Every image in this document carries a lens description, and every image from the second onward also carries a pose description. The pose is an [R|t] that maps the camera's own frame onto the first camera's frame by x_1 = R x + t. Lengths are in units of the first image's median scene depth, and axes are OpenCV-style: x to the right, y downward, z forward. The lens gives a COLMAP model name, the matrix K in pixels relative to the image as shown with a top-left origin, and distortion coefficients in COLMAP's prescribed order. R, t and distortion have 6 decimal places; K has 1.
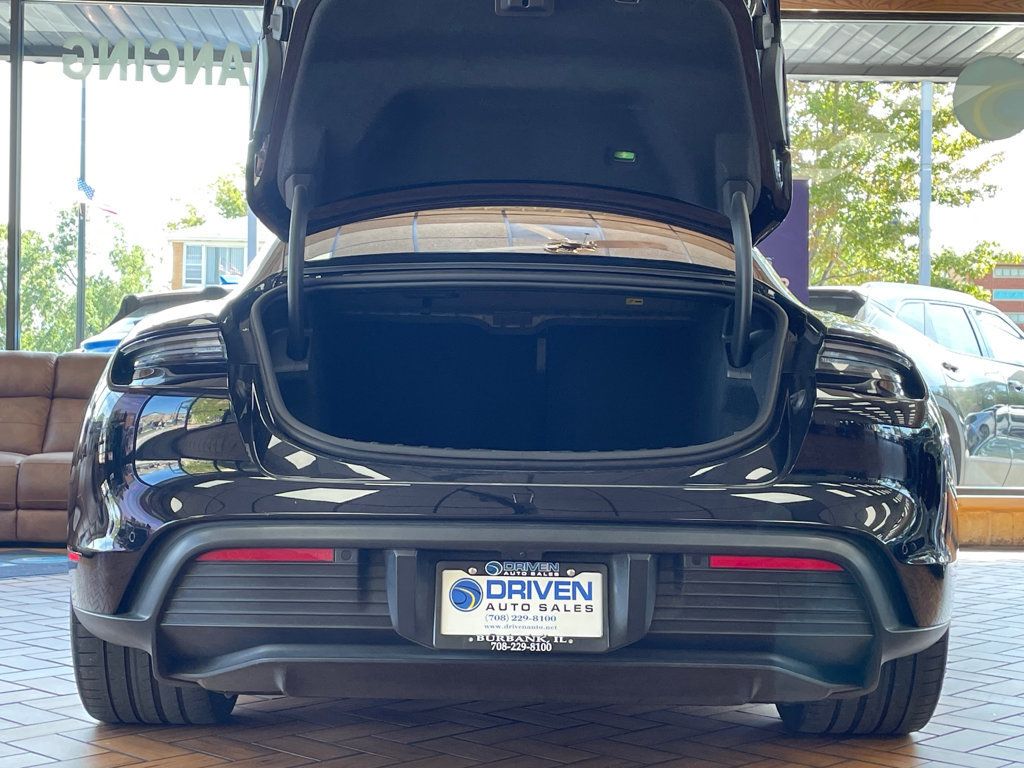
lens RADIAL K [[1594.1, 0, 512.4], [0, 1594.1, 313.3], [0, 0, 1]] dist [0.057509, -0.077587]
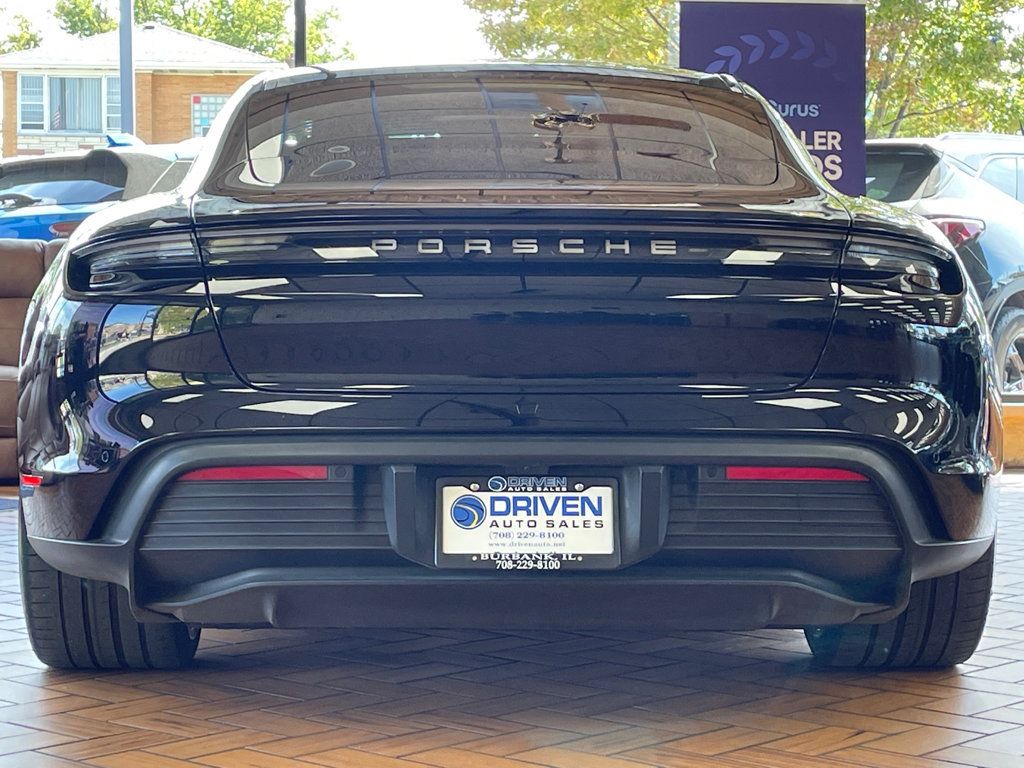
lens RADIAL K [[2206.0, 0, 512.0], [0, 2206.0, 384.0], [0, 0, 1]] dist [-0.030397, 0.034242]
pose [[0.999781, -0.015163, 0.014437, -0.018858], [0.013653, 0.994944, 0.099502, -0.025331], [-0.015873, -0.099283, 0.994933, -0.259632]]
